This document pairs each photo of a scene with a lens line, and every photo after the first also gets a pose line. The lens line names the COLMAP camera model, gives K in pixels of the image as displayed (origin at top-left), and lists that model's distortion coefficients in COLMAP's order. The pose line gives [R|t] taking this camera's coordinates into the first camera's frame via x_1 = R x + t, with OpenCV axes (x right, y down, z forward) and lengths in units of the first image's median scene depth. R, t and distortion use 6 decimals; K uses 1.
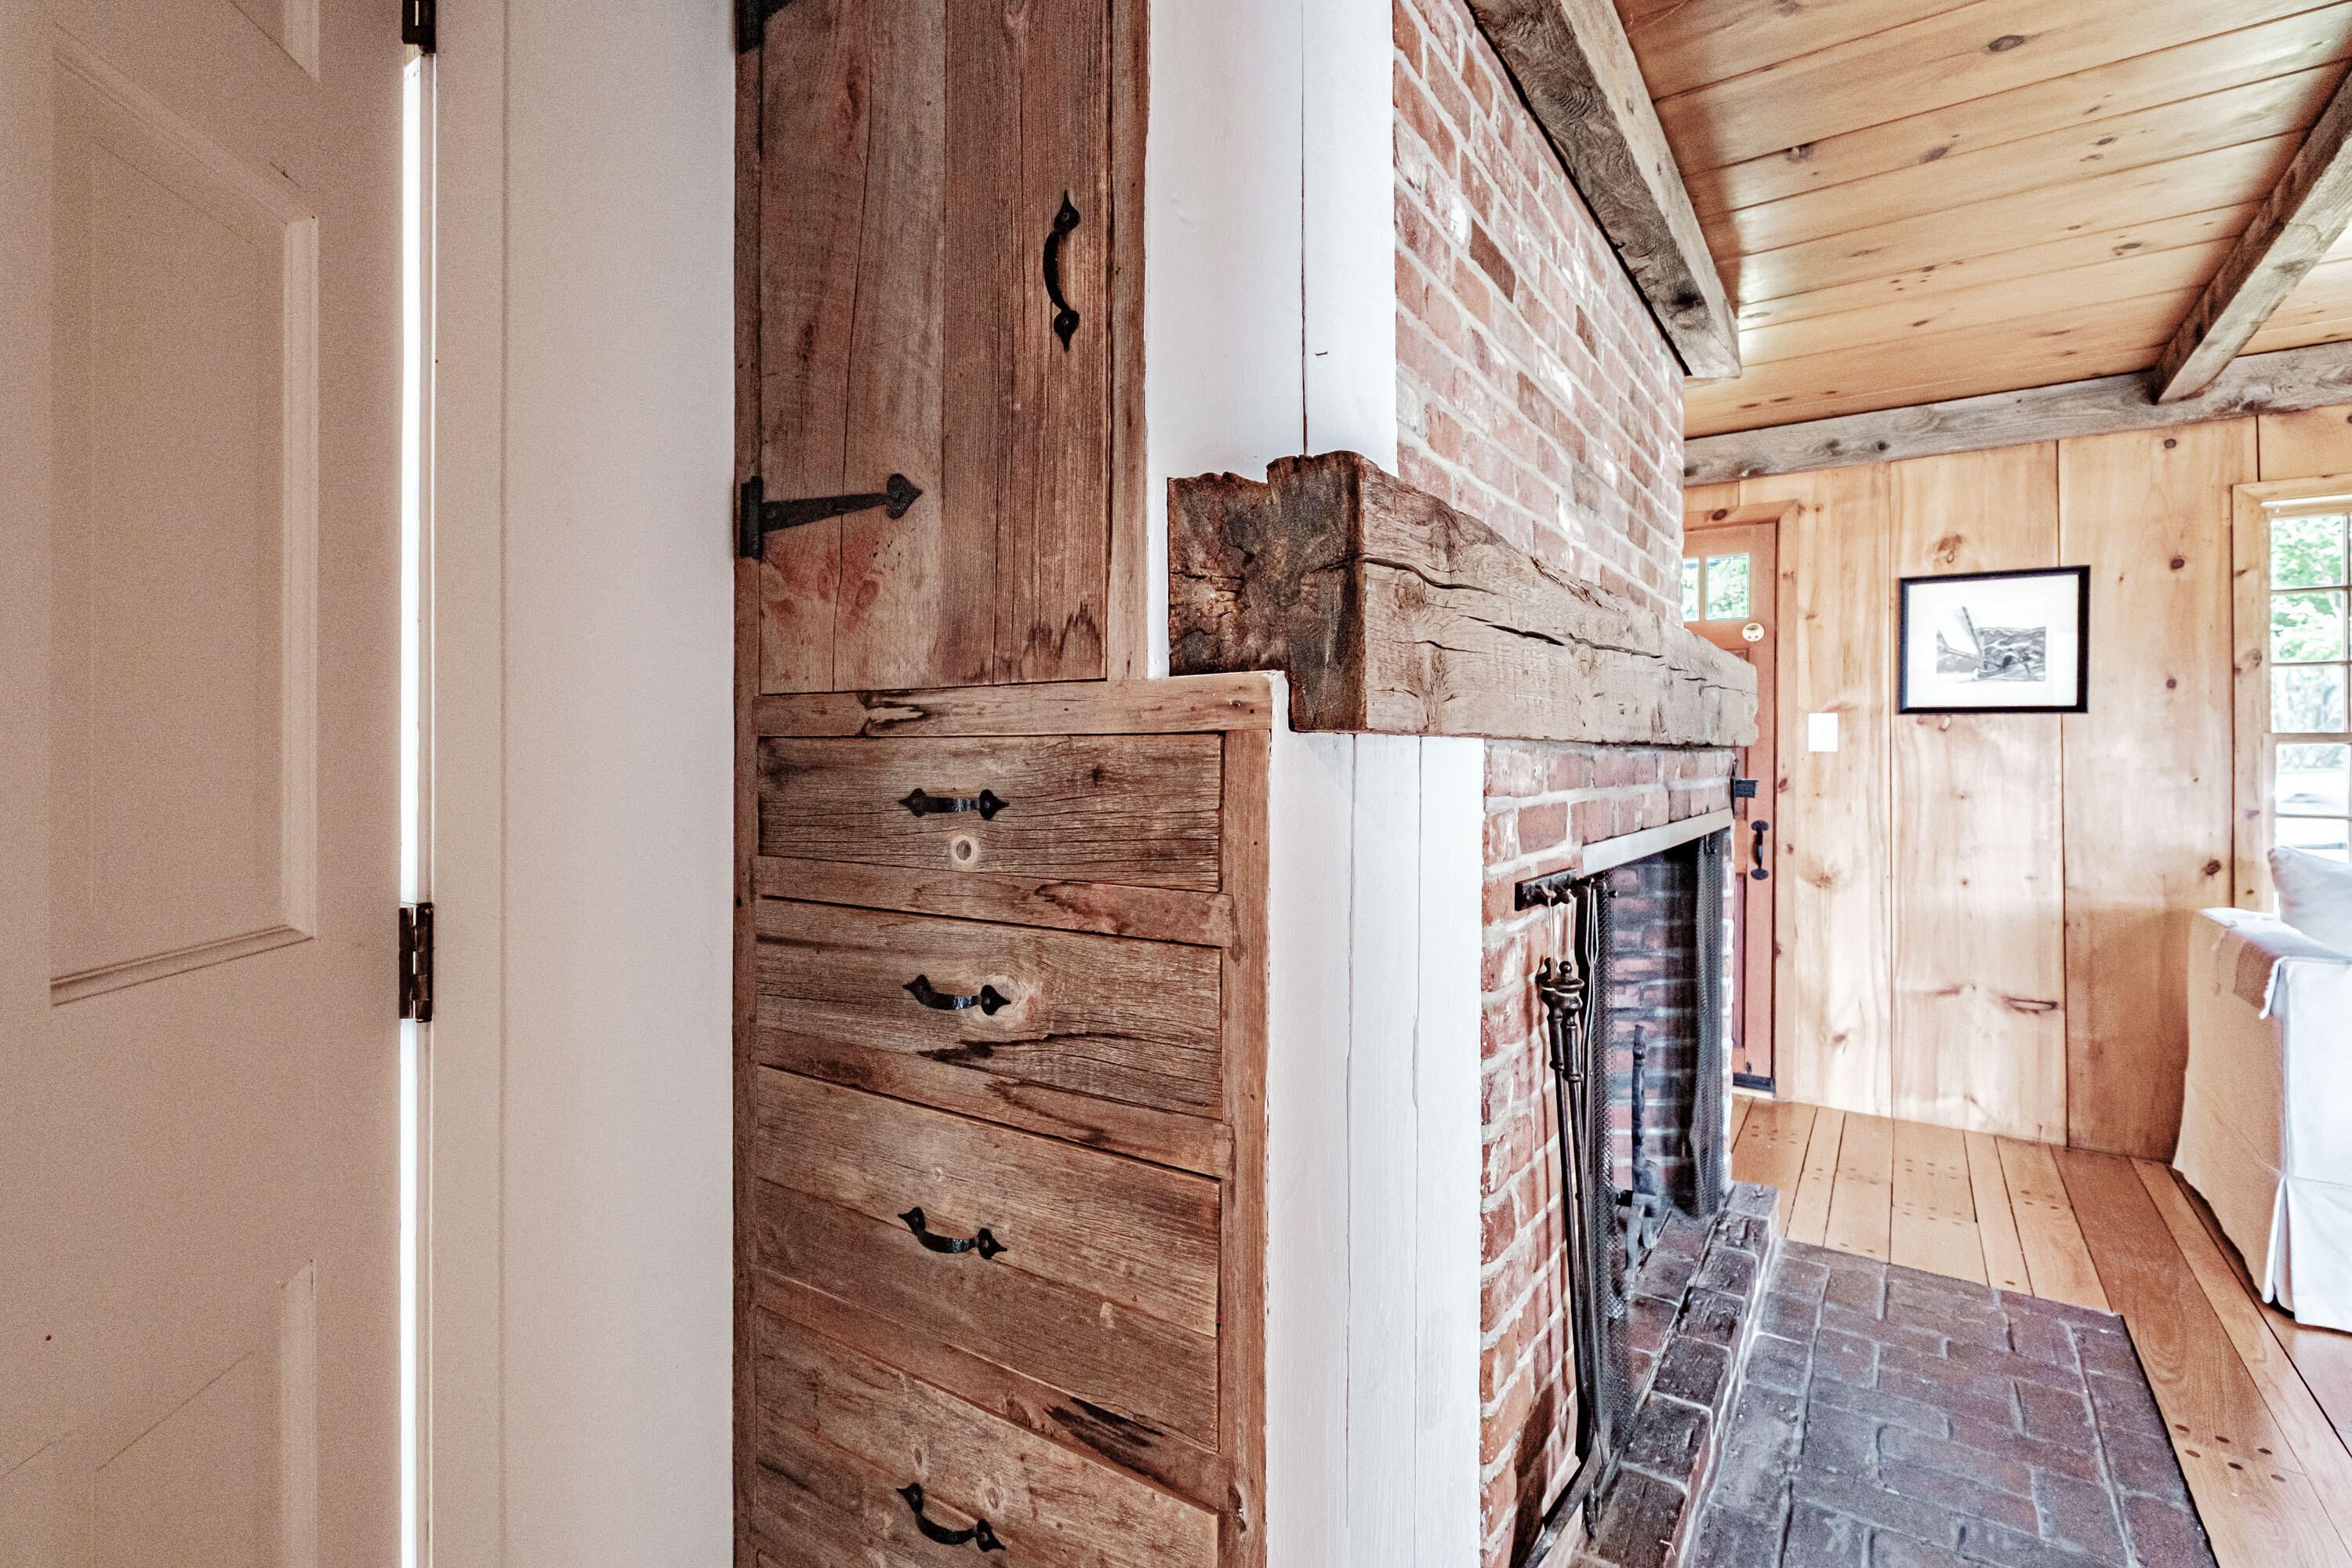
lens RADIAL K [[1072.9, 0, 1153.6], [0, 1072.9, 761.5], [0, 0, 1]] dist [0.000567, 0.000098]
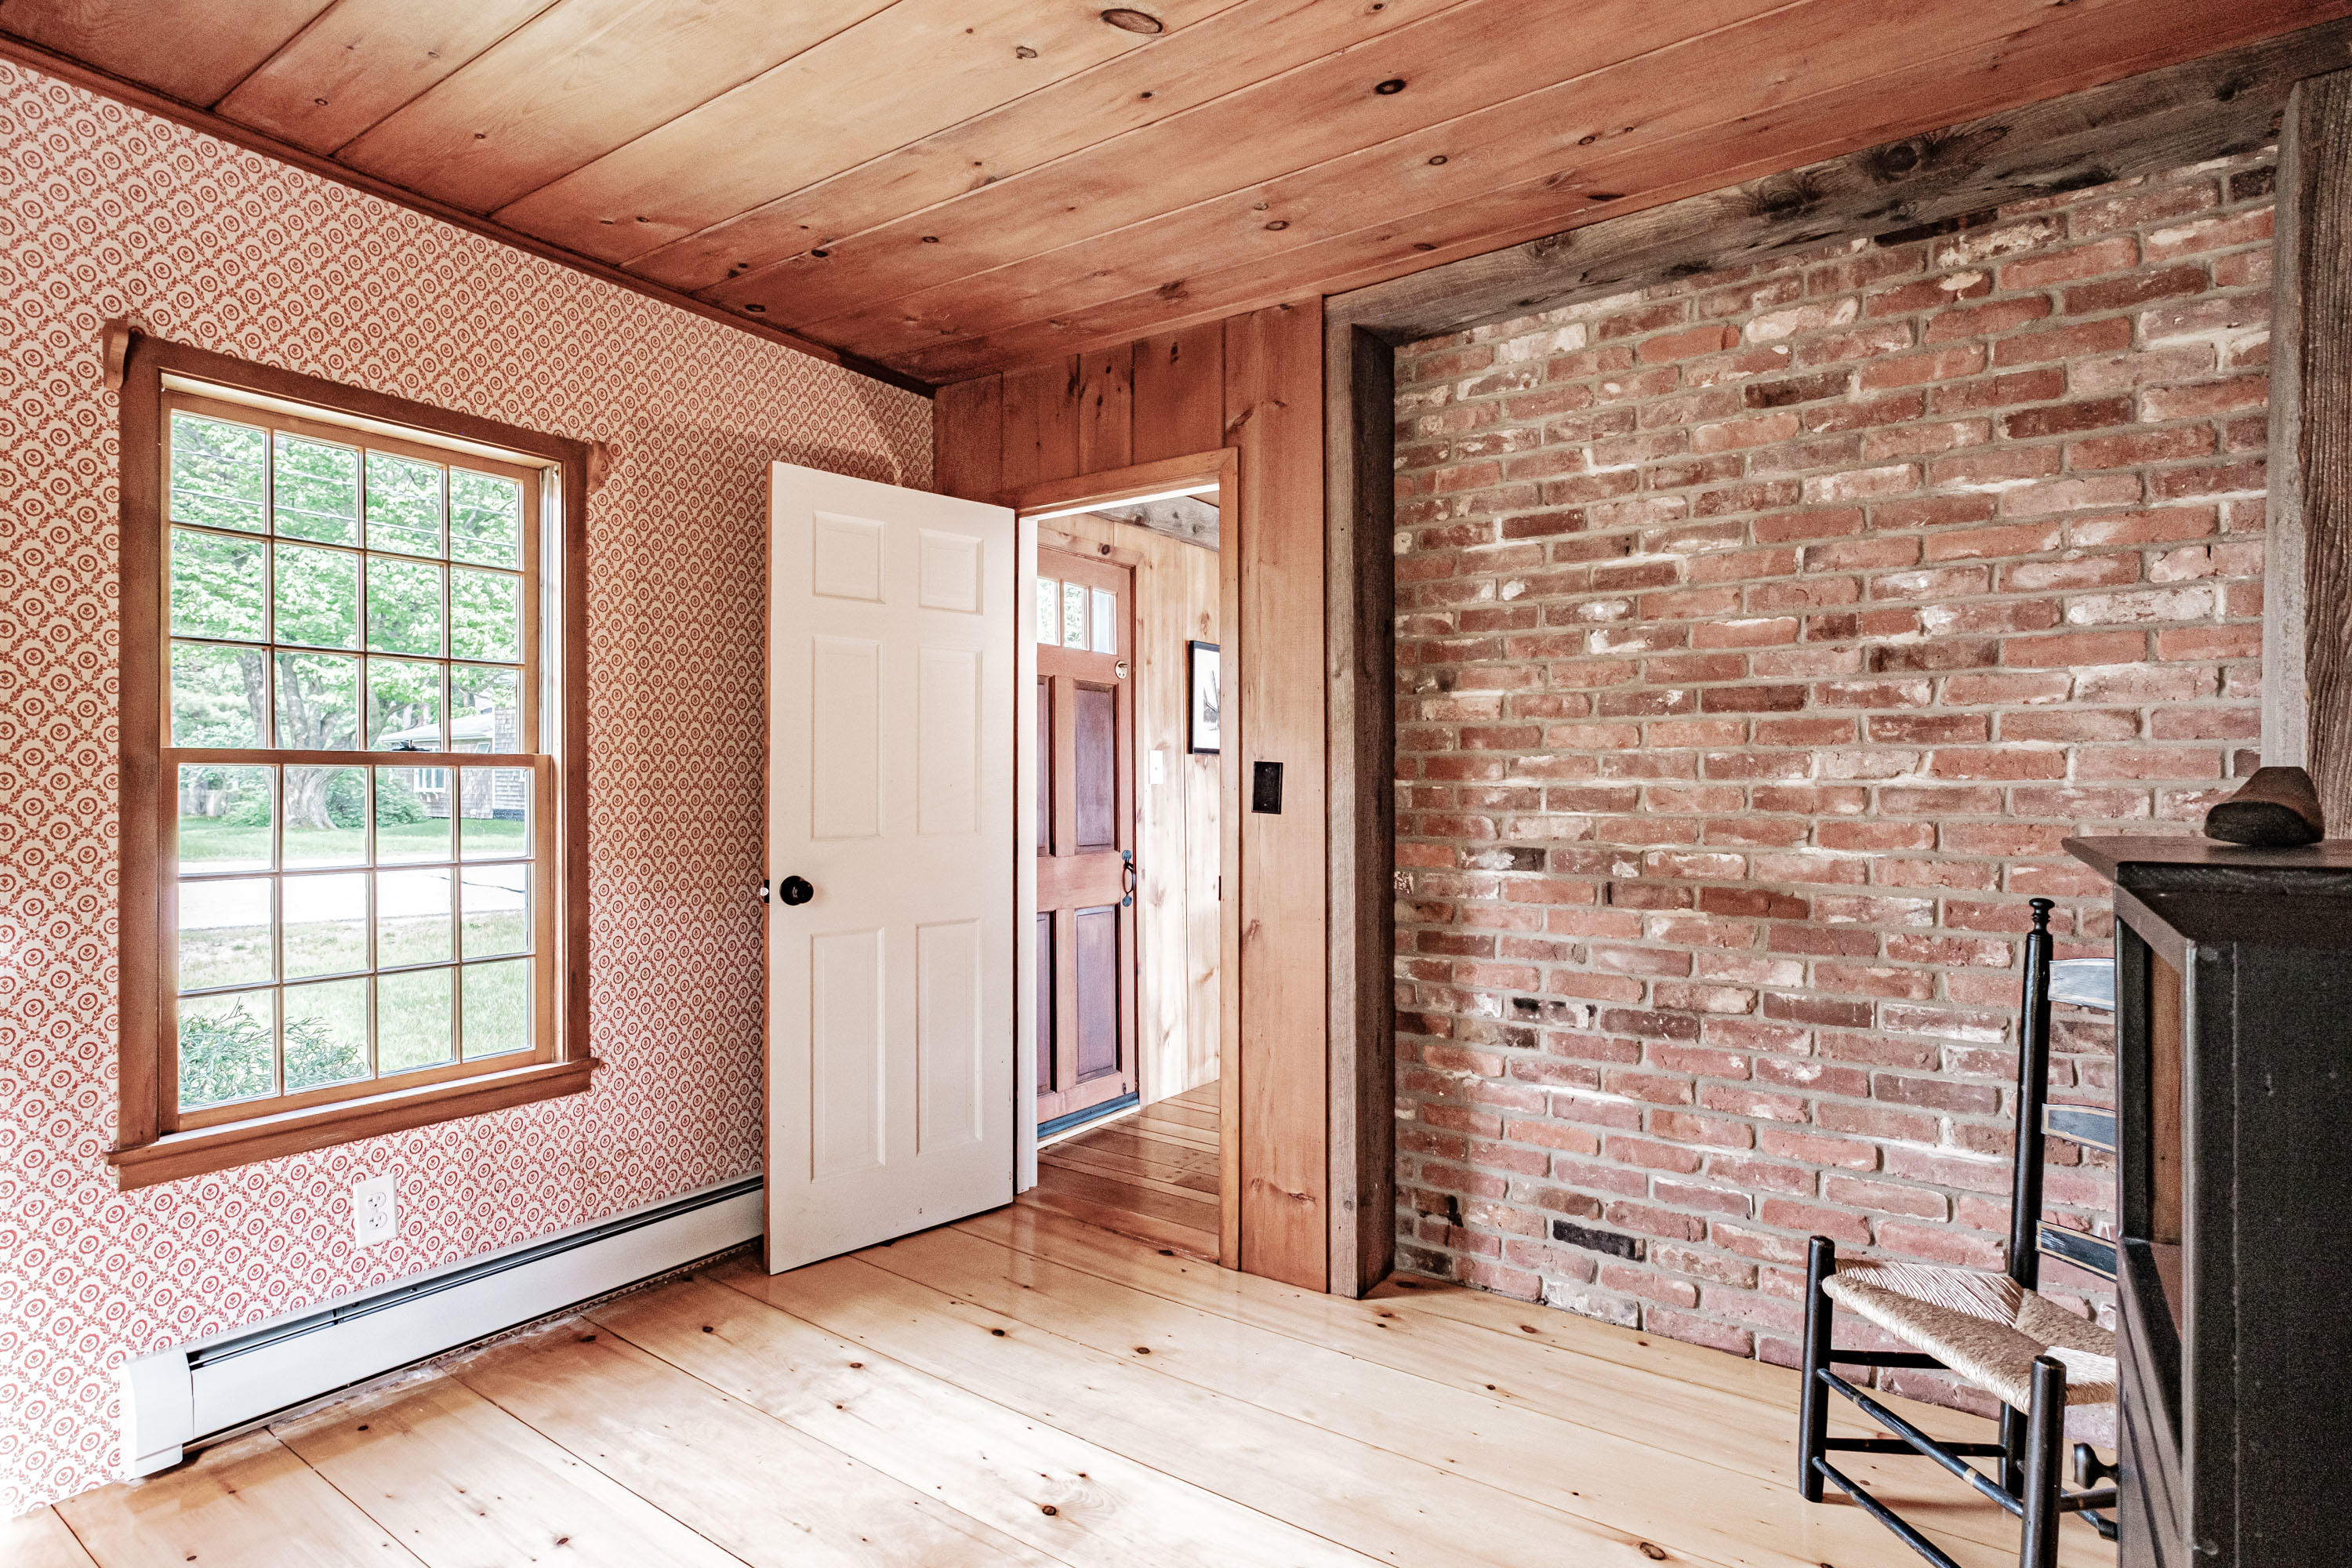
lens RADIAL K [[1174.4, 0, 1180.2], [0, 1174.4, 777.1], [0, 0, 1]] dist [0.000283, 0.000003]
pose [[0.002060, -0.002839, 0.999994, -0.608793], [0.001020, 0.999995, 0.002837, -0.020532], [-0.999997, 0.001014, 0.002063, 0.982823]]
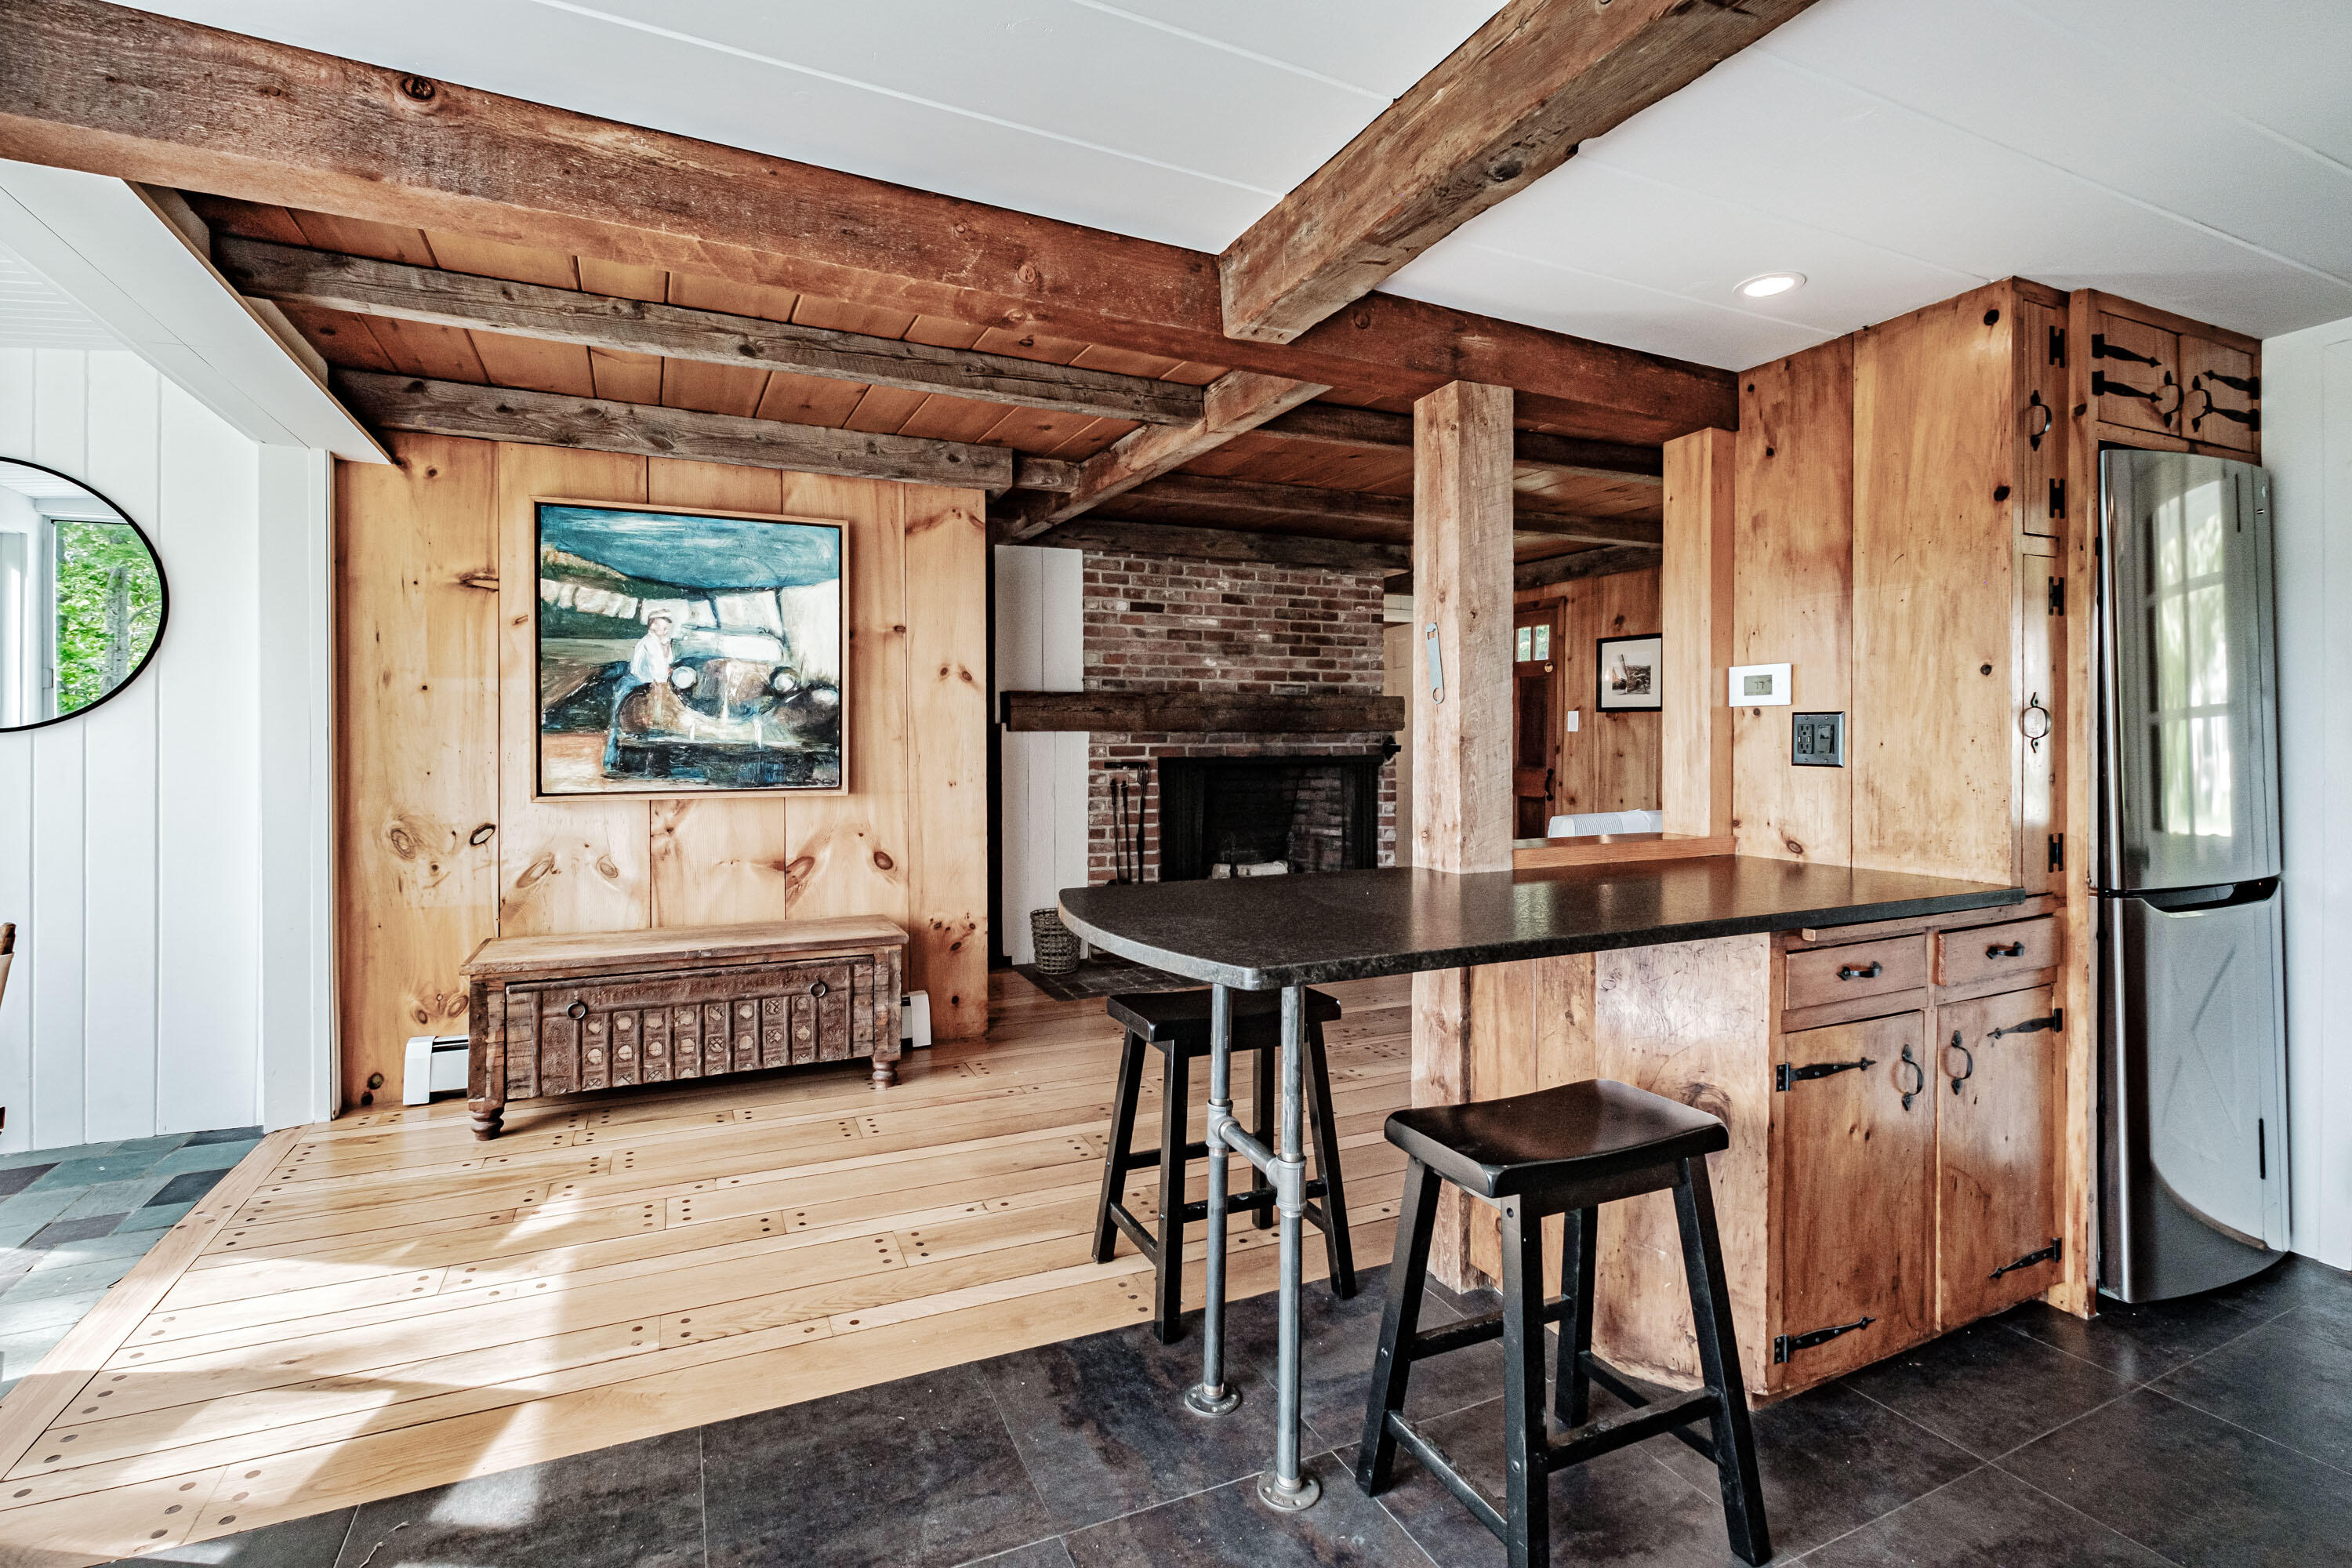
lens RADIAL K [[1072.9, 0, 1166.2], [0, 1072.9, 732.2], [0, 0, 1]] dist [0.000567, 0.000098]
pose [[0.855426, 0.005712, -0.517894, 0.990688], [-0.009373, 0.999946, -0.004453, 0.006800], [0.517841, 0.008664, 0.855433, -0.955001]]
